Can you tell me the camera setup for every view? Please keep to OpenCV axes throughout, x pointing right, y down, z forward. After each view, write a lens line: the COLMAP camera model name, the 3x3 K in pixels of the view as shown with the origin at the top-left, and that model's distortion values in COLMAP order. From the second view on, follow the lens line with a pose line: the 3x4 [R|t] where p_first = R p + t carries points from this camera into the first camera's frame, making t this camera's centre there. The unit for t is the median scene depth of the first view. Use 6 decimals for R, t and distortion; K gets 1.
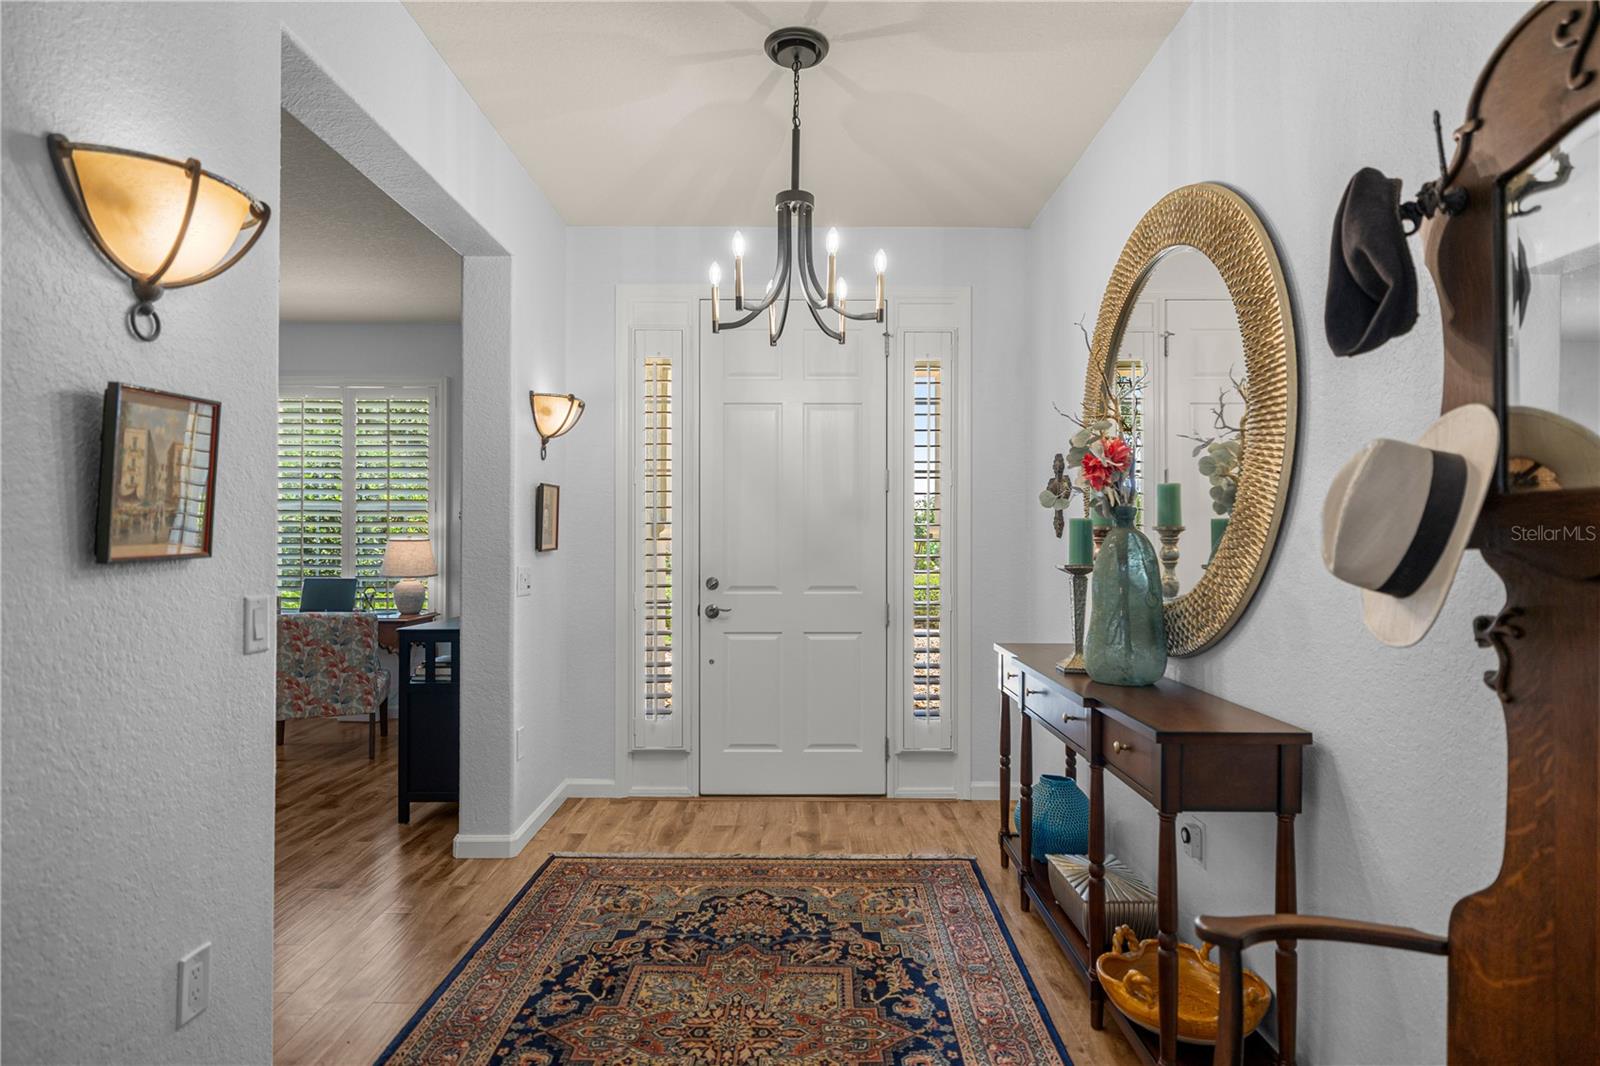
lens RADIAL K [[817.4, 0, 800.0], [0, 817.4, 533.0], [0, 0, 1]] dist [0.001035, 0.000288]
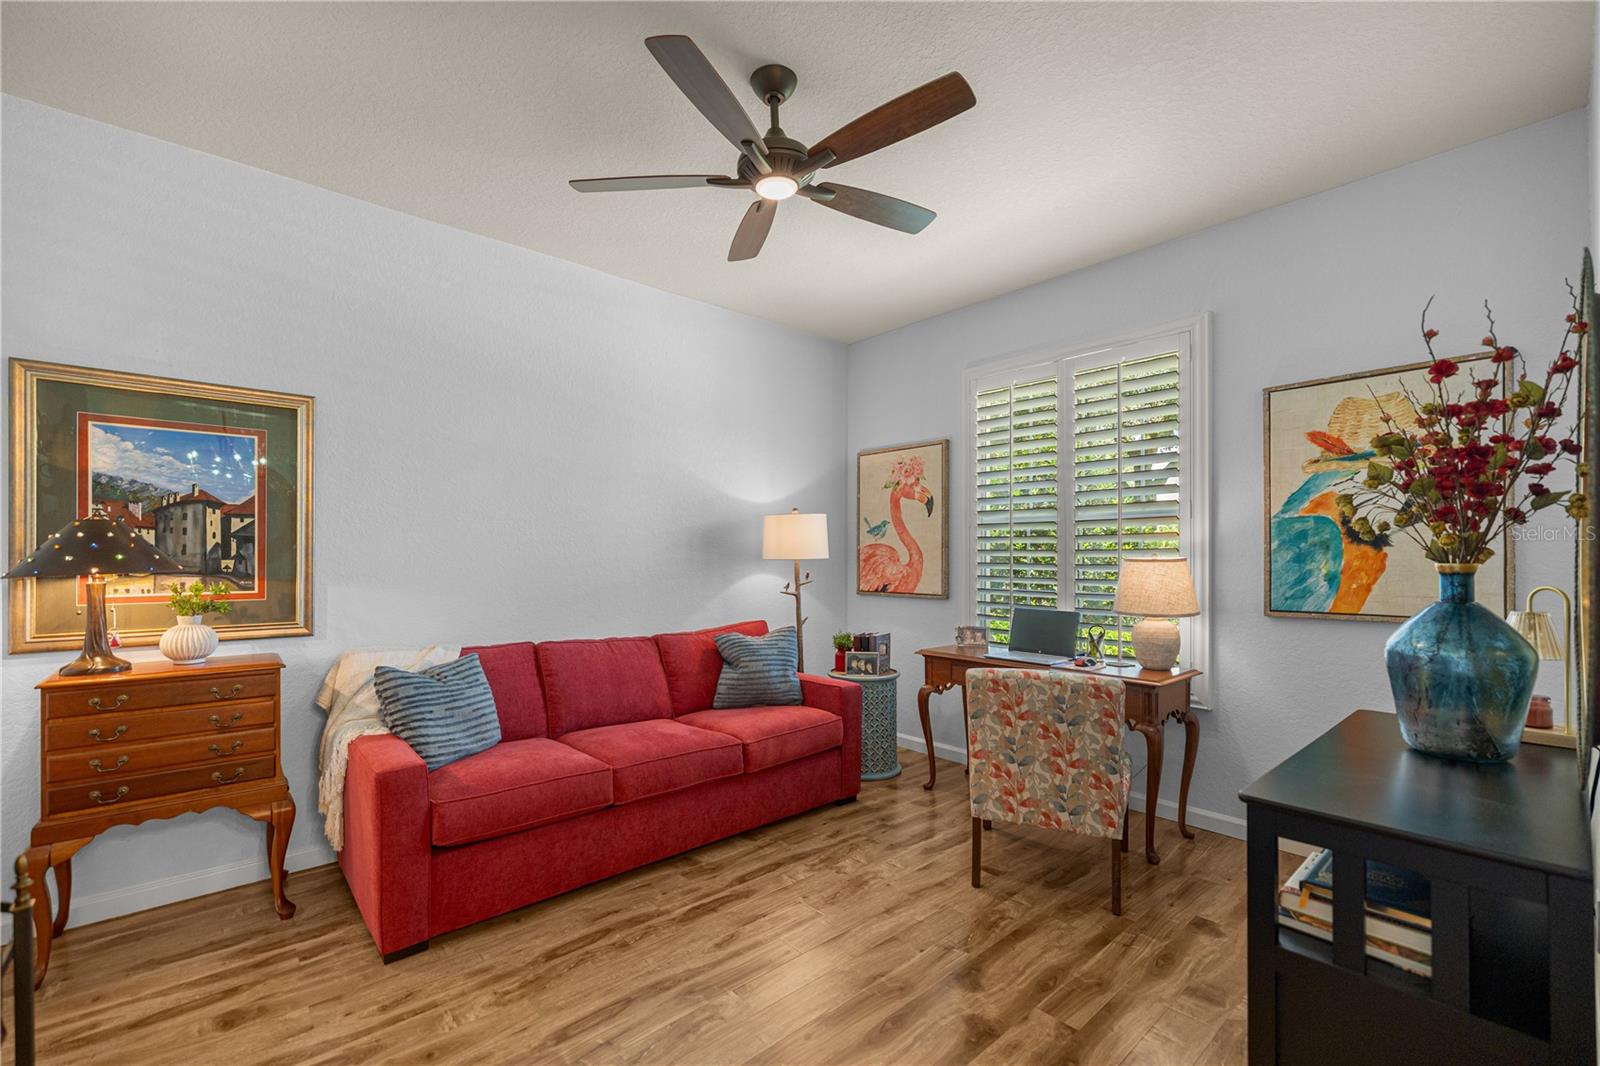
lens RADIAL K [[675.8, 0, 797.9], [0, 675.8, 557.4], [0, 0, 1]] dist [0.001169, -0.000068]
pose [[0.660871, -0.002015, -0.750497, -0.314585], [0.005444, 0.999983, 0.002108, 0.005199], [0.750480, -0.005479, 0.660871, 0.509803]]
